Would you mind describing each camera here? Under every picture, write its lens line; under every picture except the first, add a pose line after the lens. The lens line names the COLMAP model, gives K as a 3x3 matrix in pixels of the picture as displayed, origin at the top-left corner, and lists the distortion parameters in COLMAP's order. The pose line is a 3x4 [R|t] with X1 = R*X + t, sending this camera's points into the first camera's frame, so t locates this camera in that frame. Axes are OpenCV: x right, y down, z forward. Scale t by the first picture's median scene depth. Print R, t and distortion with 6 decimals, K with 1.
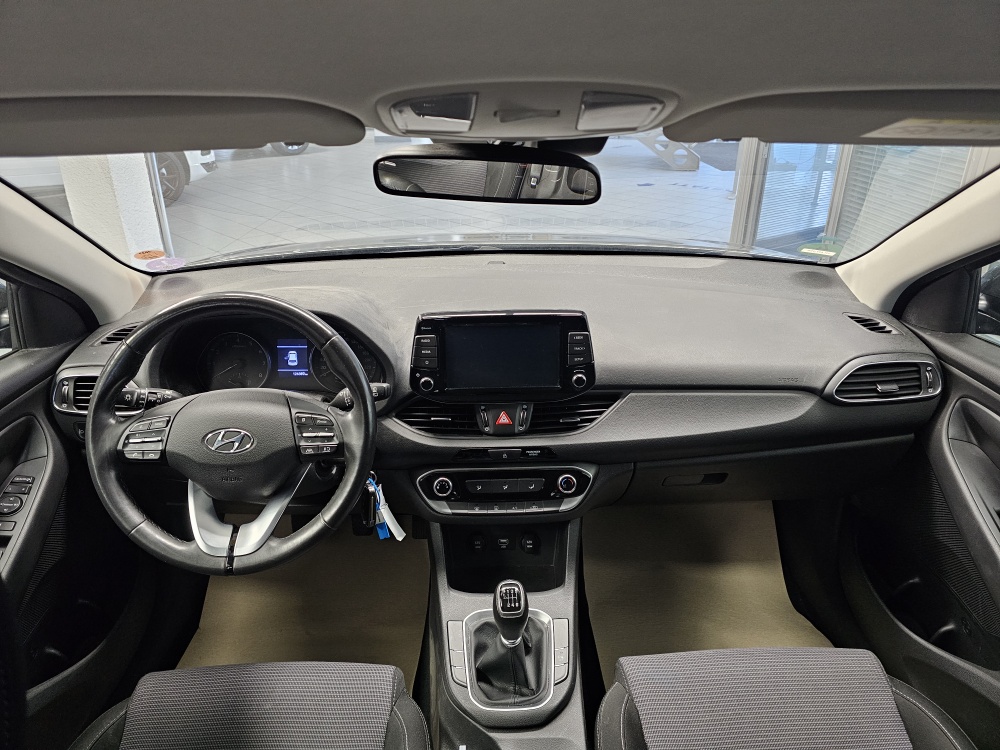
lens RADIAL K [[657.4, 0, 495.3], [0, 657.4, 361.7], [0, 0, 1]] dist [0.065057, -0.072432]
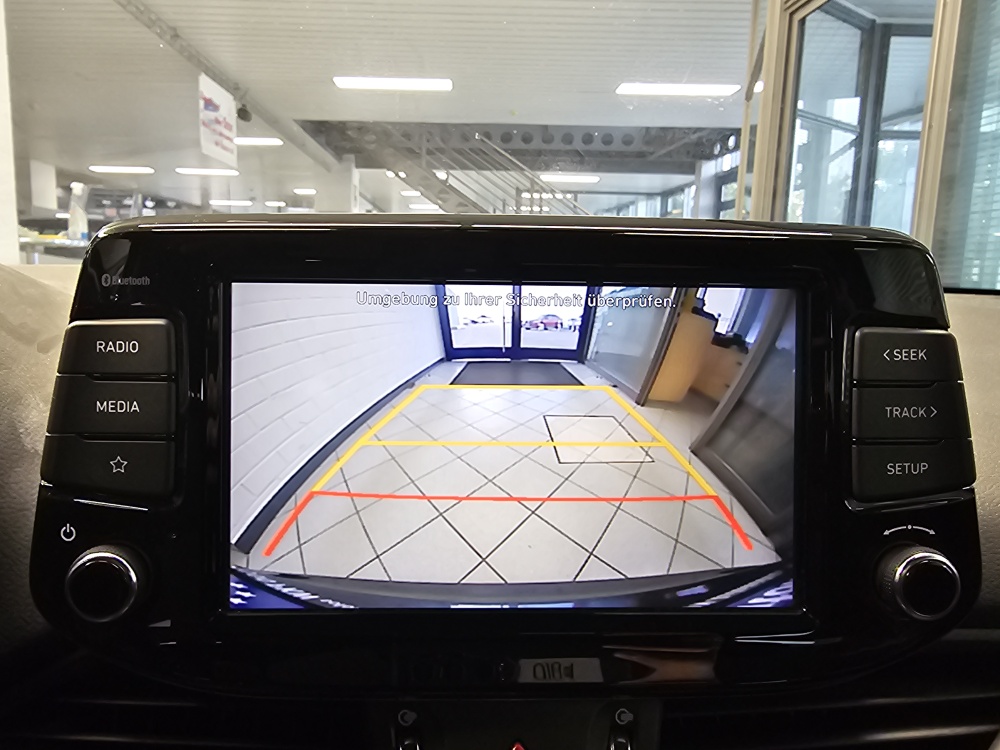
lens RADIAL K [[682.3, 0, 442.7], [0, 682.3, 368.9], [0, 0, 1]] dist [0.001004, 0.000393]
pose [[0.999743, 0.022608, 0.001774, -0.011830], [-0.021309, 0.963301, -0.267576, 0.024730], [-0.007759, 0.267470, 0.963535, 0.799637]]
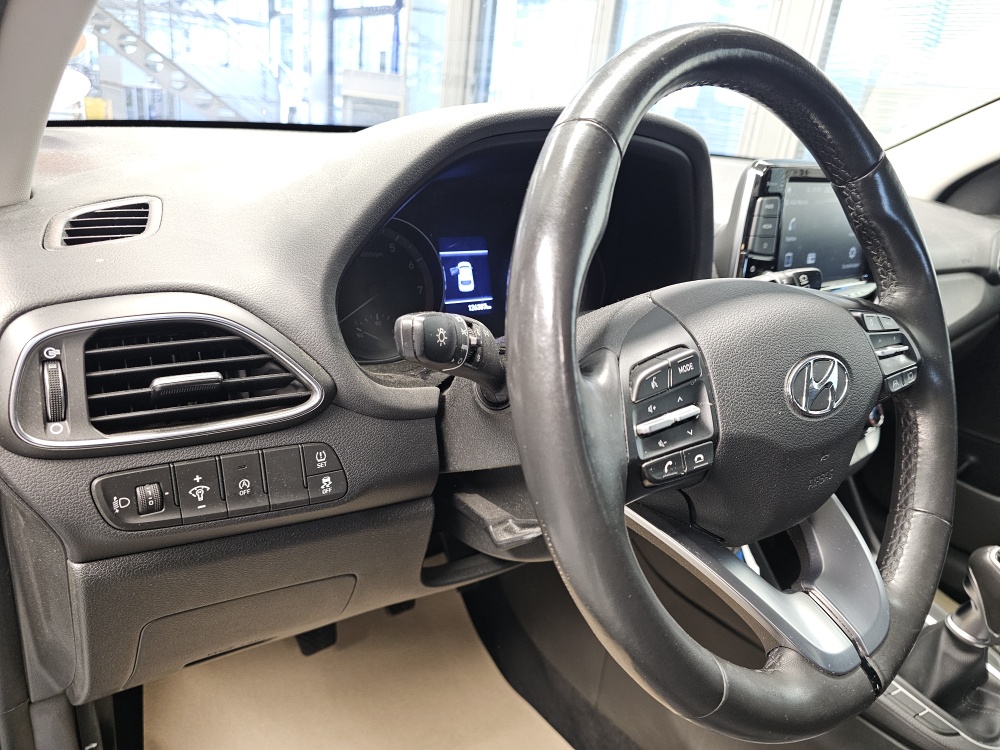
lens RADIAL K [[689.6, 0, 483.3], [0, 689.6, 371.5], [0, 0, 1]] dist [0.054825, -0.067948]
pose [[0.811547, -0.130833, 0.569450, -0.673037], [0.139571, 0.989802, 0.028501, 0.058667], [-0.567372, 0.056348, 0.821532, 0.638626]]
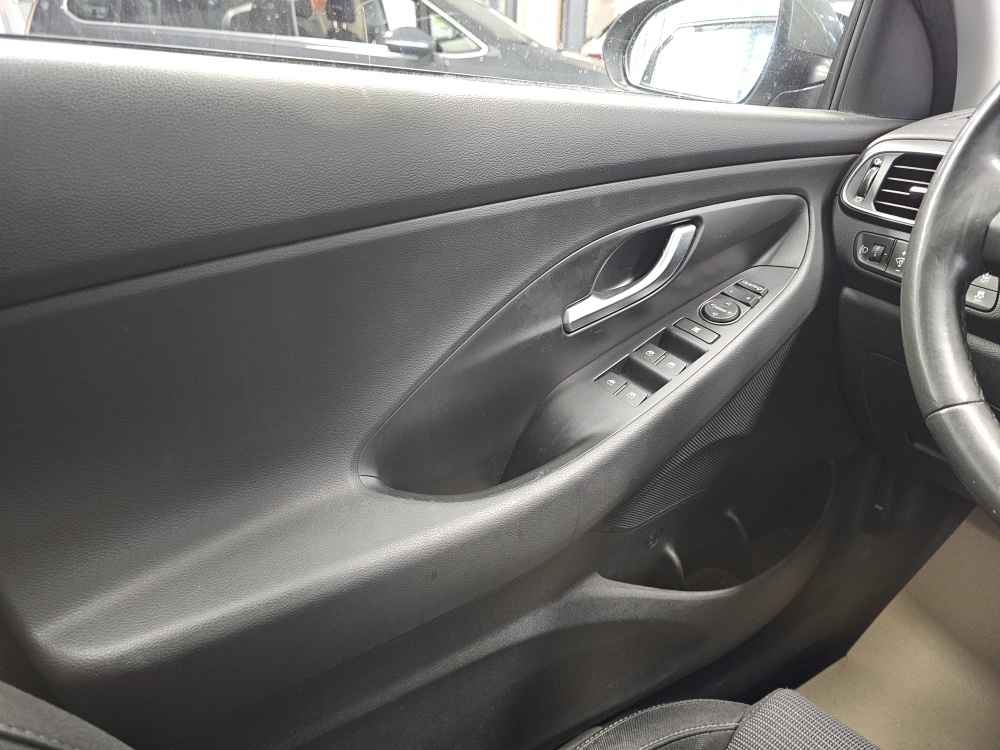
lens RADIAL K [[674.6, 0, 500.8], [0, 674.6, 366.1], [0, 0, 1]] dist [0.047409, -0.058906]
pose [[0.535556, 0.349210, -0.768916, -0.307000], [-0.354191, 0.919430, 0.170870, 0.211263], [0.766634, 0.180833, 0.616094, 0.422787]]
